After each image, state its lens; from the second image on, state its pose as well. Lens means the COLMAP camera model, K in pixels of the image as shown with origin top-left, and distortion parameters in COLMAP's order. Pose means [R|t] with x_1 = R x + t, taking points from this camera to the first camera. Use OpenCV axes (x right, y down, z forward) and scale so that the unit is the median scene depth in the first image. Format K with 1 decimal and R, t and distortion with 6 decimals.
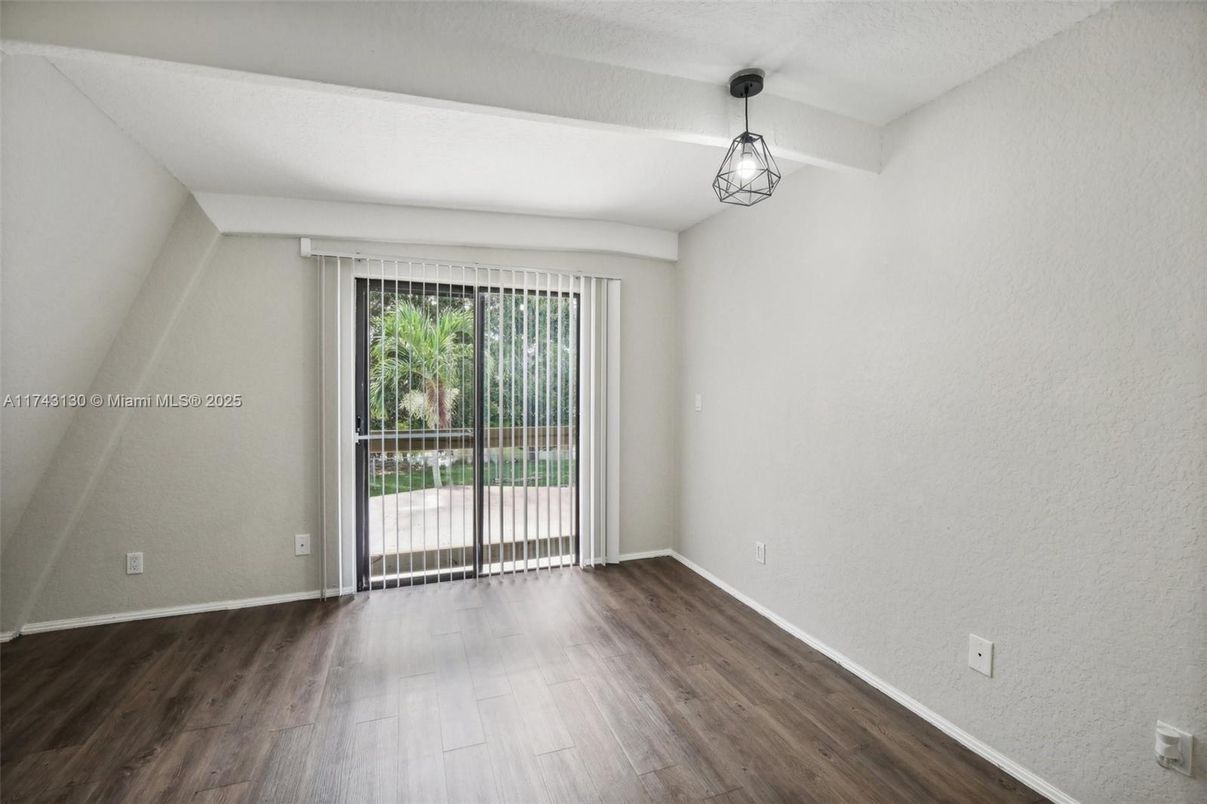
lens RADIAL K [[532.0, 0, 603.5], [0, 532.0, 390.8], [0, 0, 1]] dist [-0.003194, -0.000039]
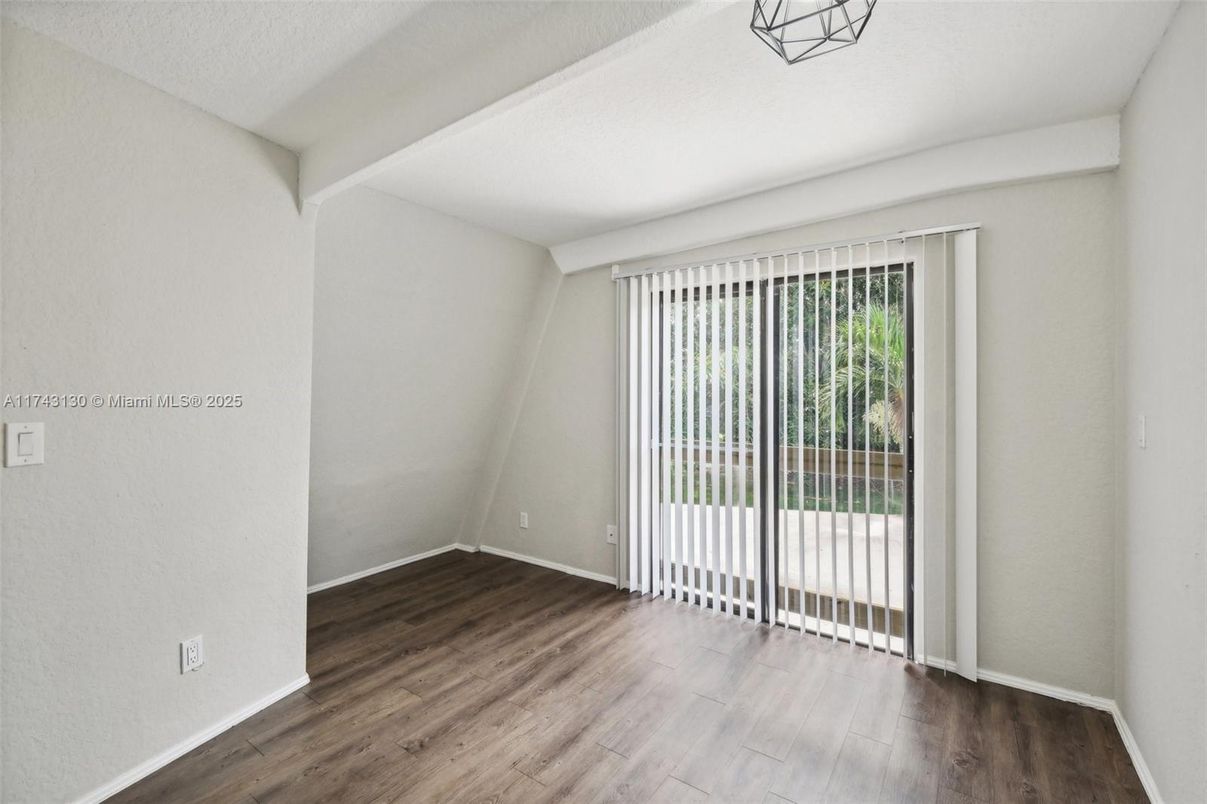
lens RADIAL K [[532.0, 0, 603.5], [0, 532.0, 390.8], [0, 0, 1]] dist [-0.003194, -0.000039]
pose [[0.559622, -0.001304, -0.828747, 0.373737], [-0.011796, 0.999885, -0.009539, -0.006967], [0.828664, 0.015114, 0.559543, 0.354565]]
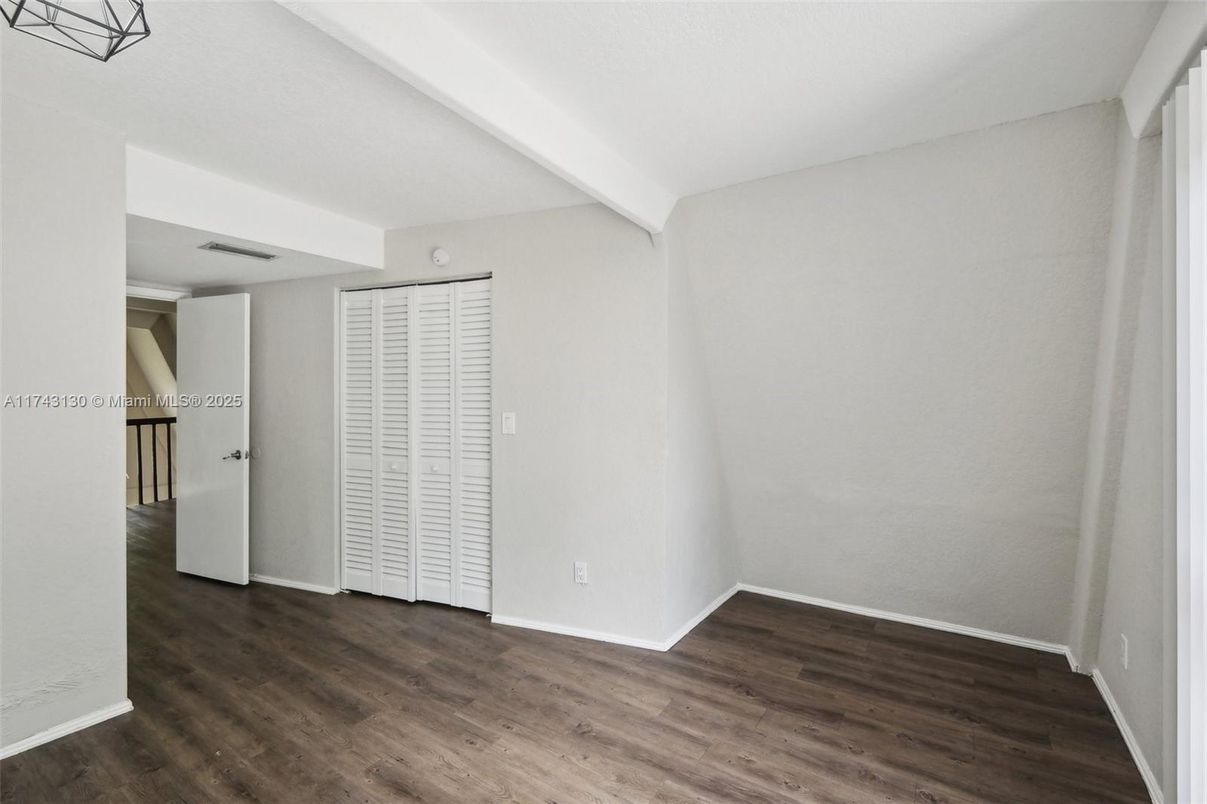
lens RADIAL K [[538.9, 0, 601.7], [0, 538.9, 398.8], [0, 0, 1]] dist [0.000272, -0.000010]
pose [[-0.823925, 0.003484, -0.566688, 0.087230], [-0.003808, 0.999924, 0.011685, -0.013955], [0.566686, 0.011785, -0.823850, 1.106036]]
